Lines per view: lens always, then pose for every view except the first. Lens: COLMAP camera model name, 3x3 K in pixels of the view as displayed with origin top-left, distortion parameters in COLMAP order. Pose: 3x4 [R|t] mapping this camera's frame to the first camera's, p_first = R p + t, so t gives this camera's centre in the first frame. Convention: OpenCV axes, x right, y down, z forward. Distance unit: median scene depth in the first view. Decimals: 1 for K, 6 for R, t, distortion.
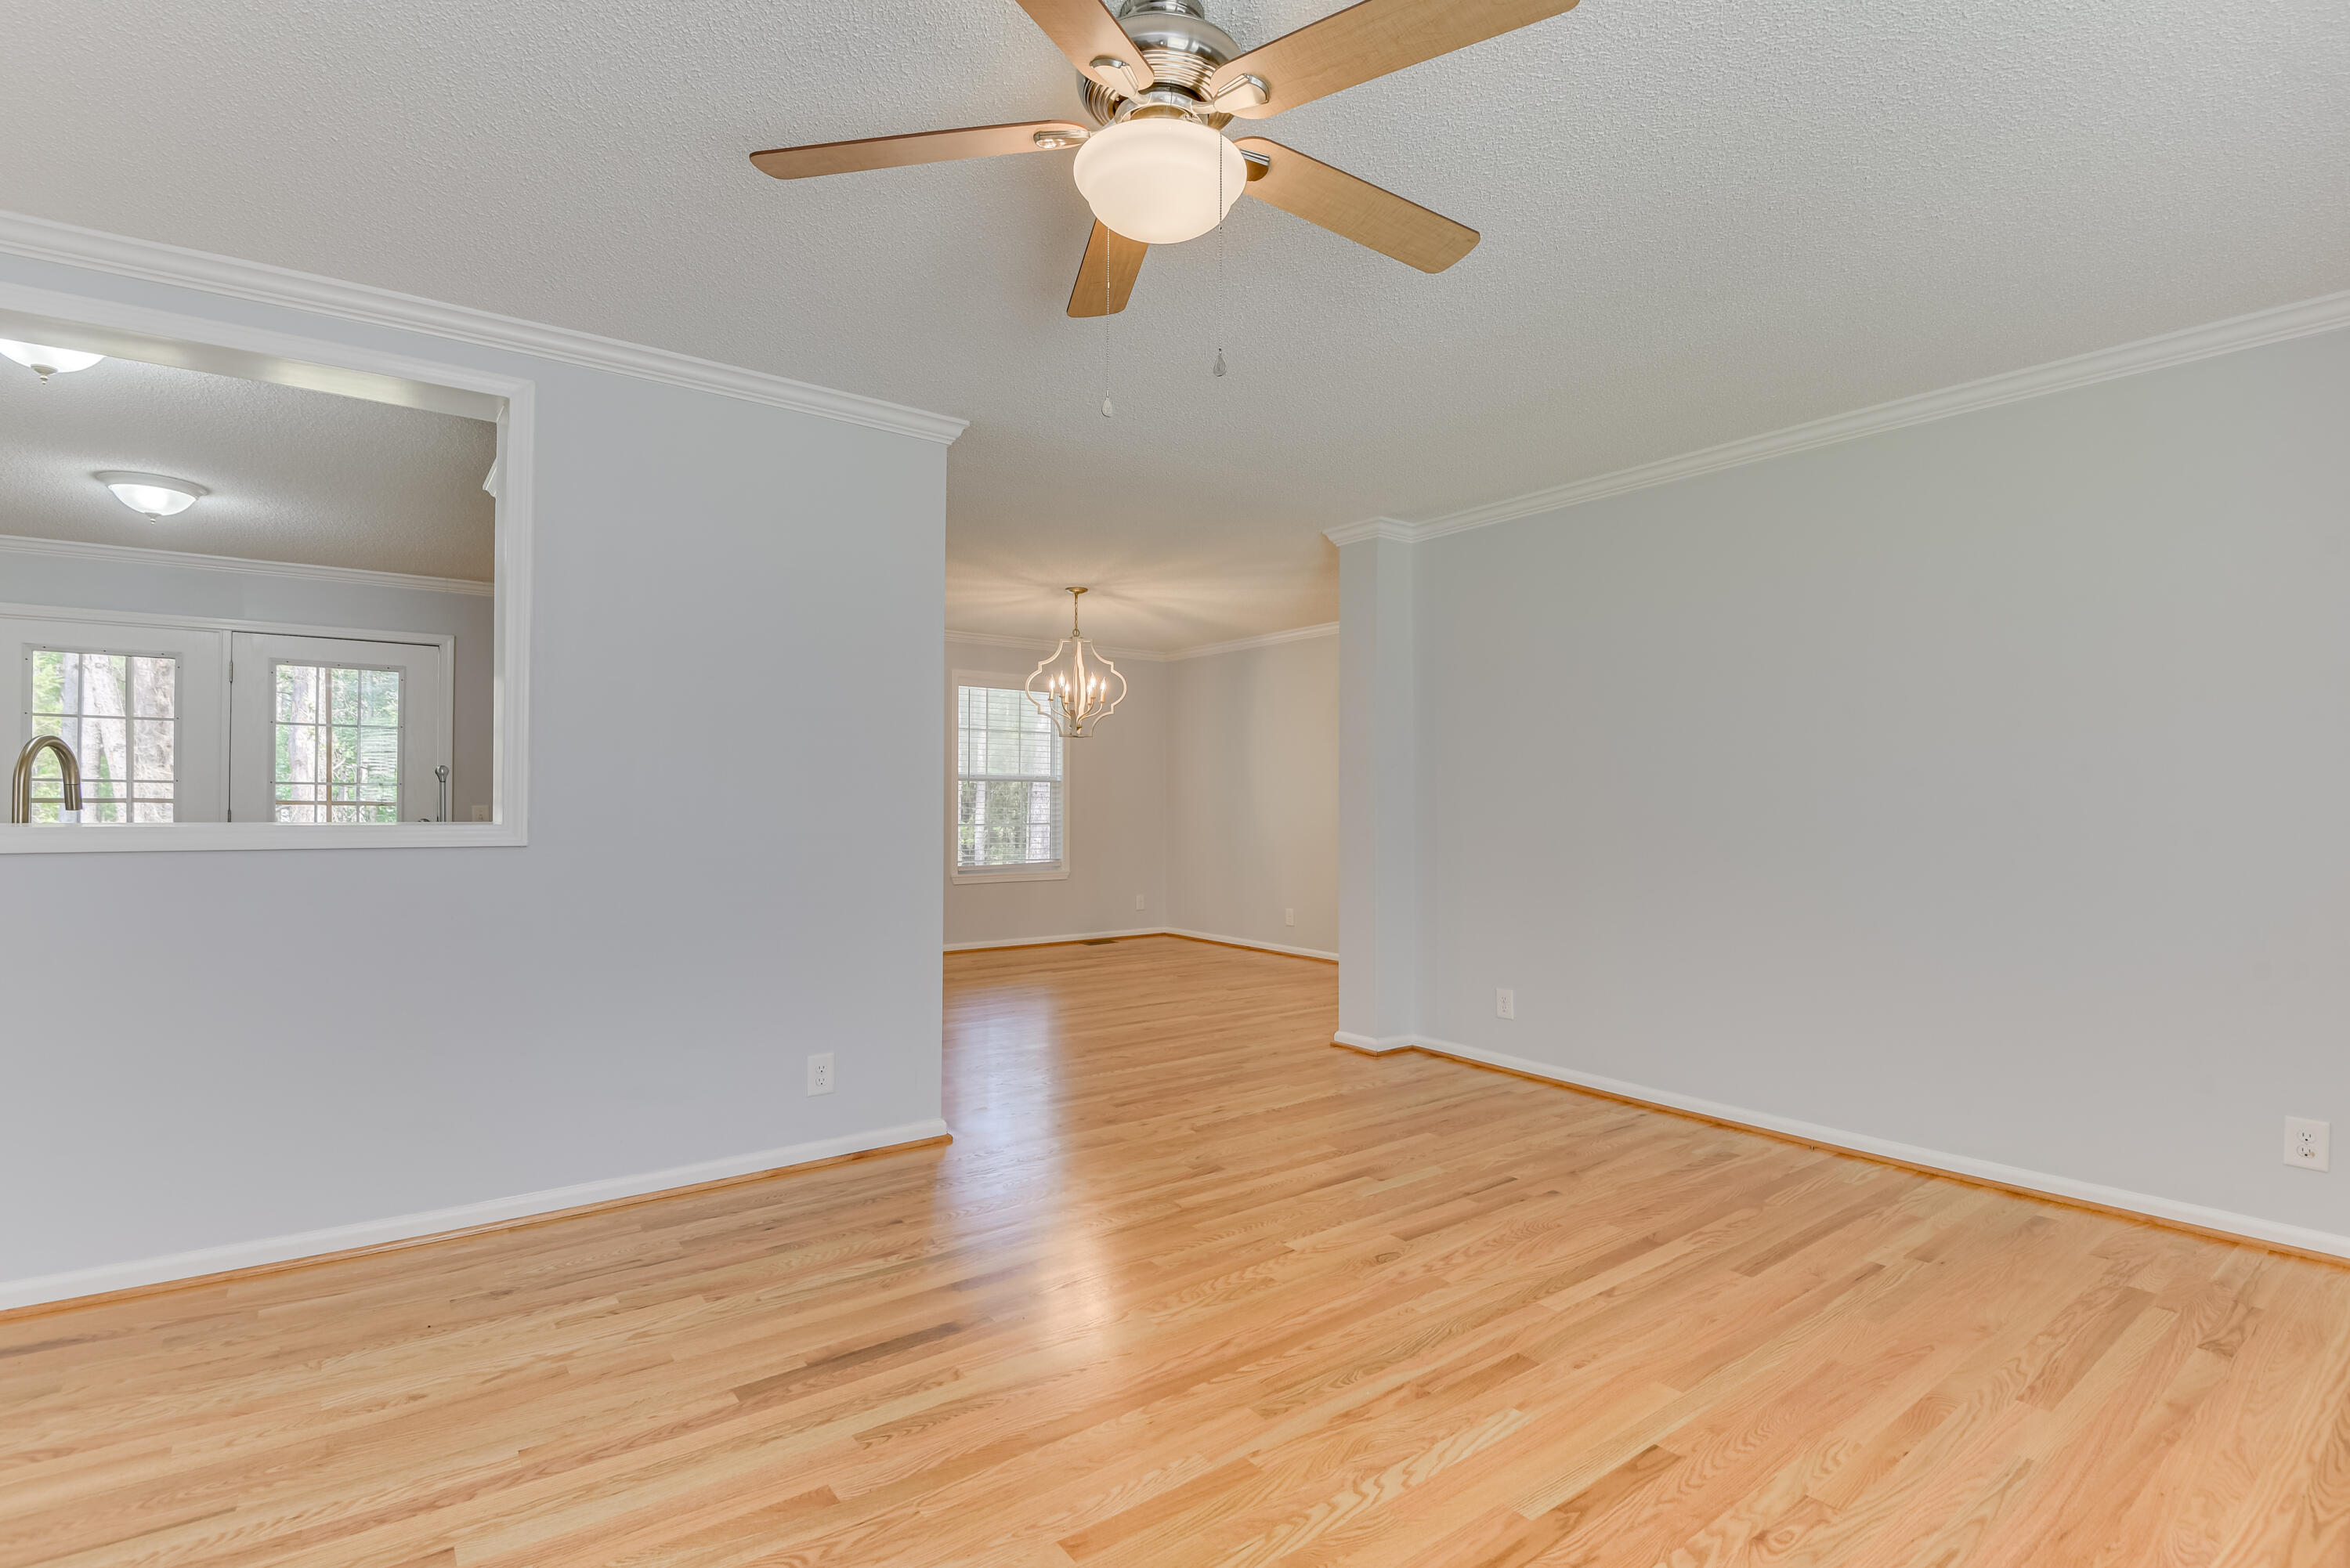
lens RADIAL K [[1075.5, 0, 1158.3], [0, 1075.5, 791.1], [0, 0, 1]] dist [0.018562, -0.027704]
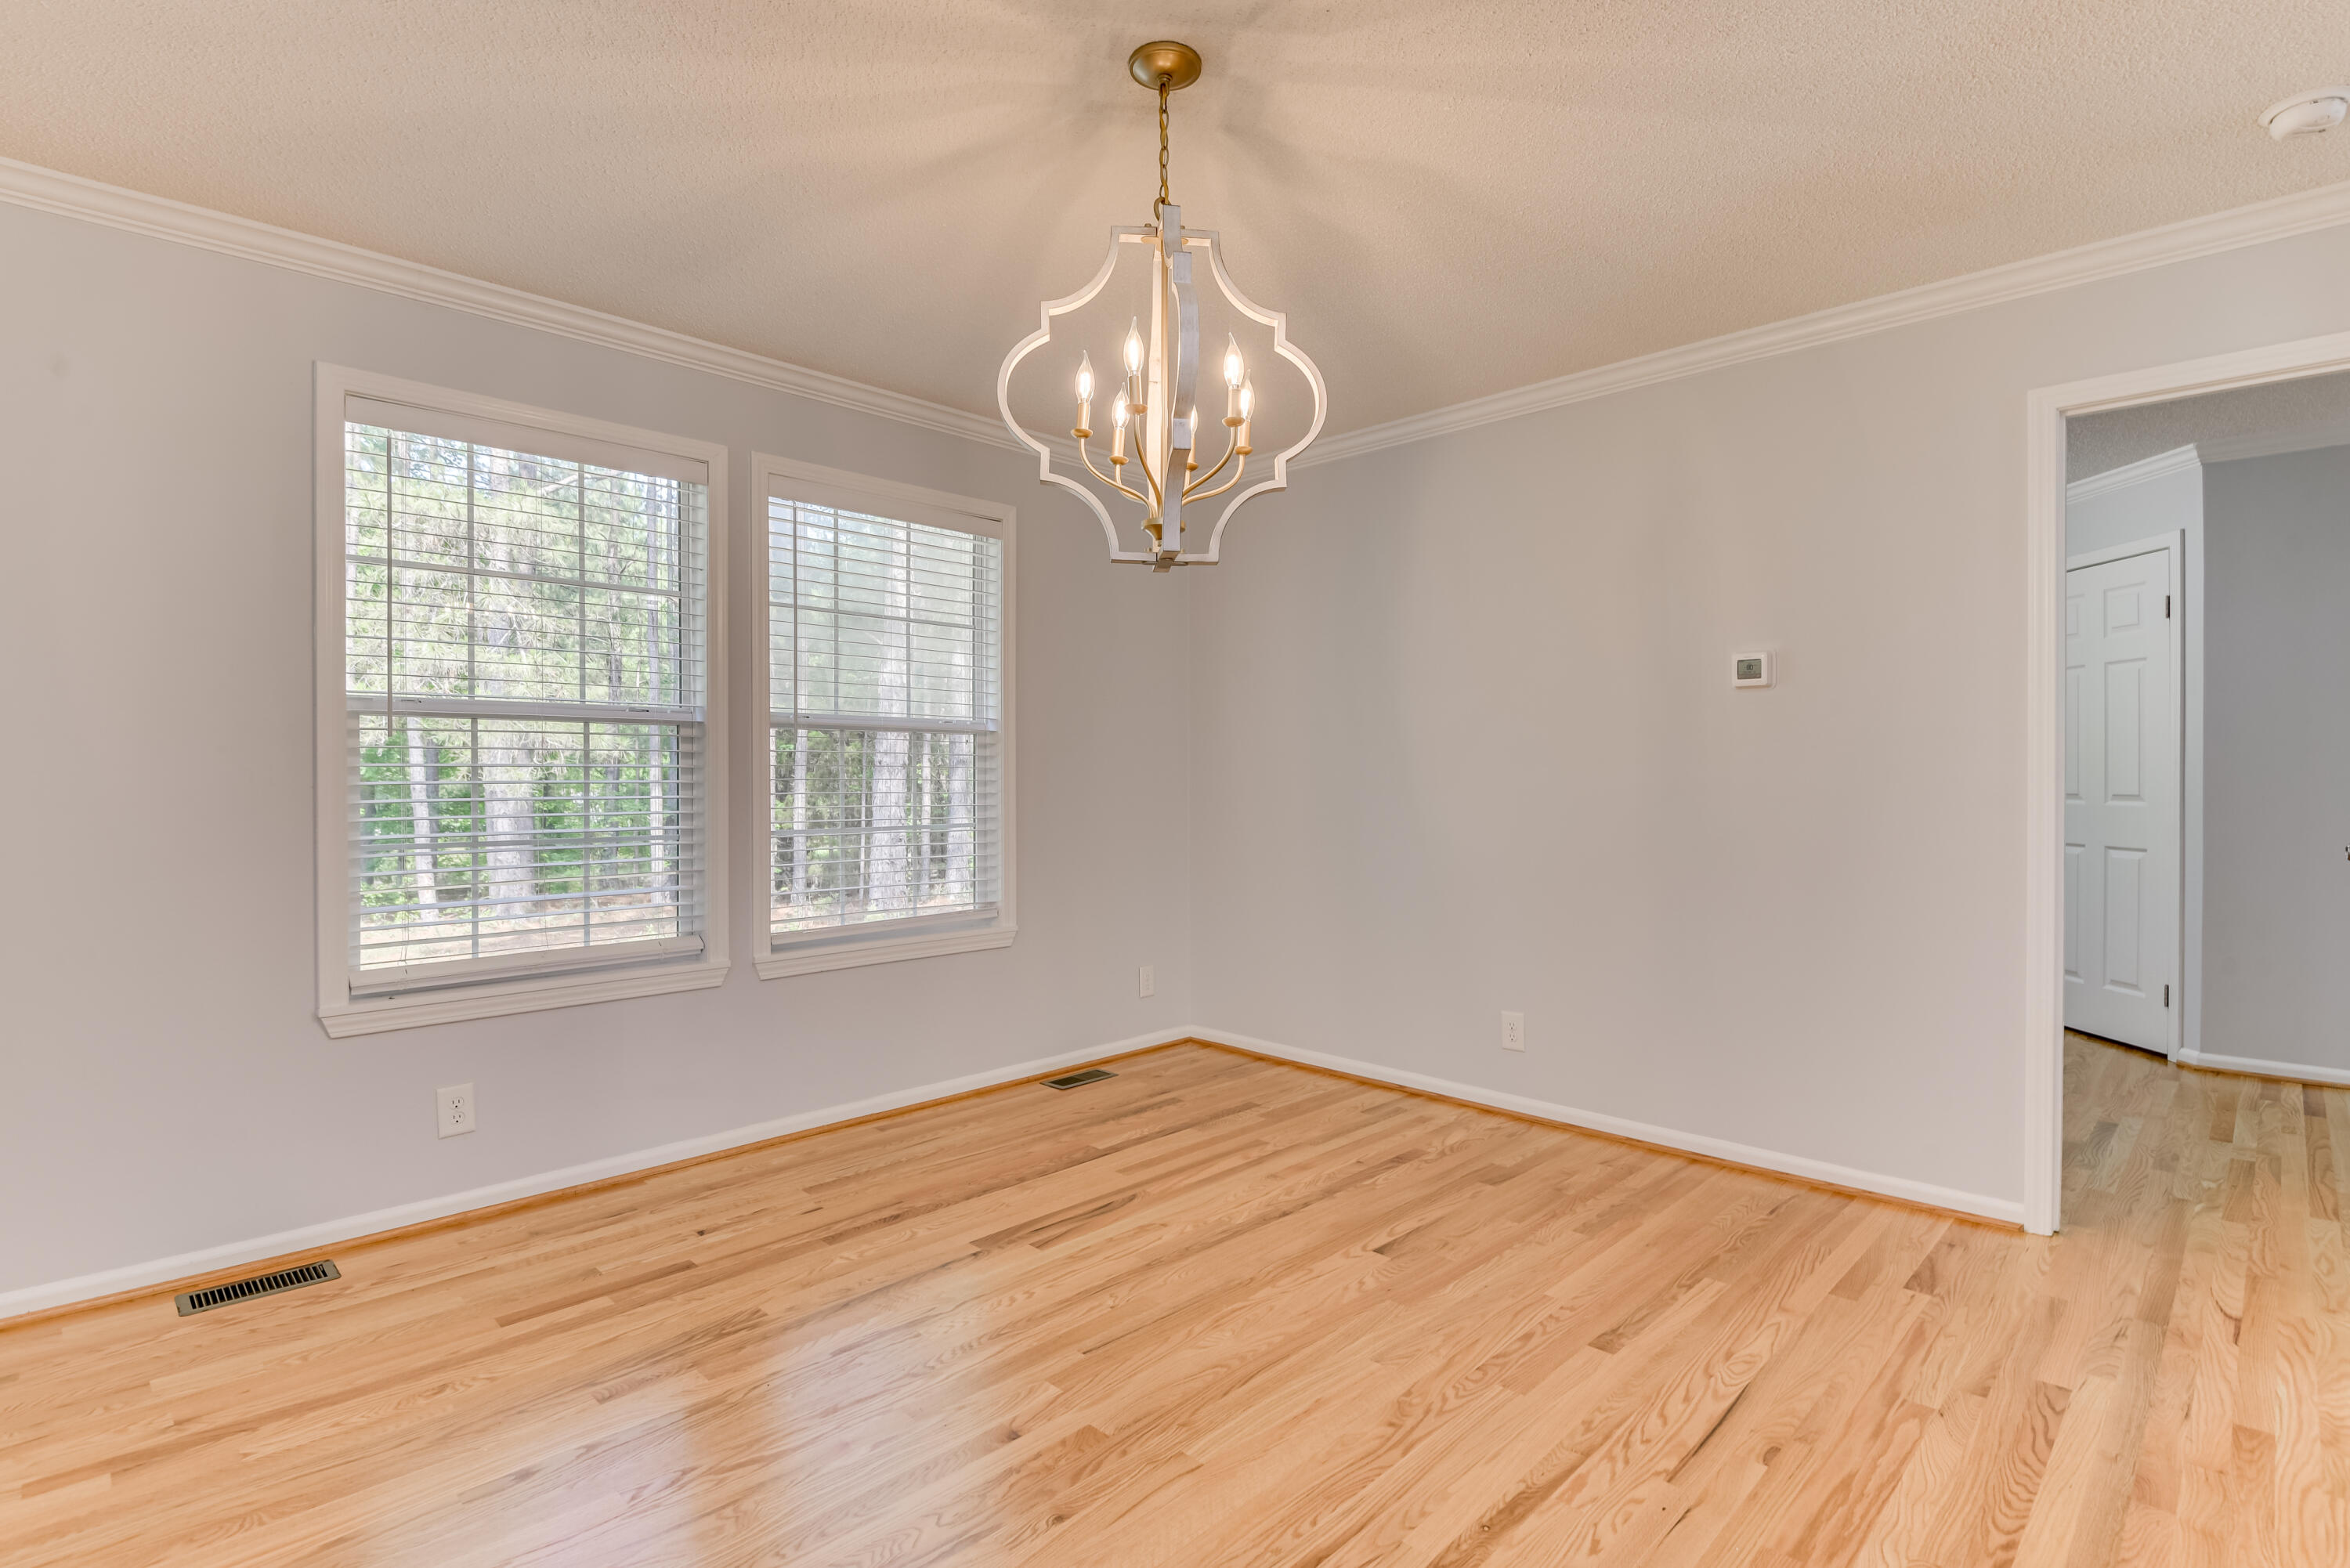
lens RADIAL K [[1114.8, 0, 1175.0], [0, 1114.8, 784.0], [0, 0, 1]] dist [-0.011701, -0.000006]
pose [[0.986823, -0.002420, 0.161785, -0.092645], [-0.000838, 0.999798, 0.020065, 0.003668], [-0.161801, -0.019936, 0.986622, 0.526244]]
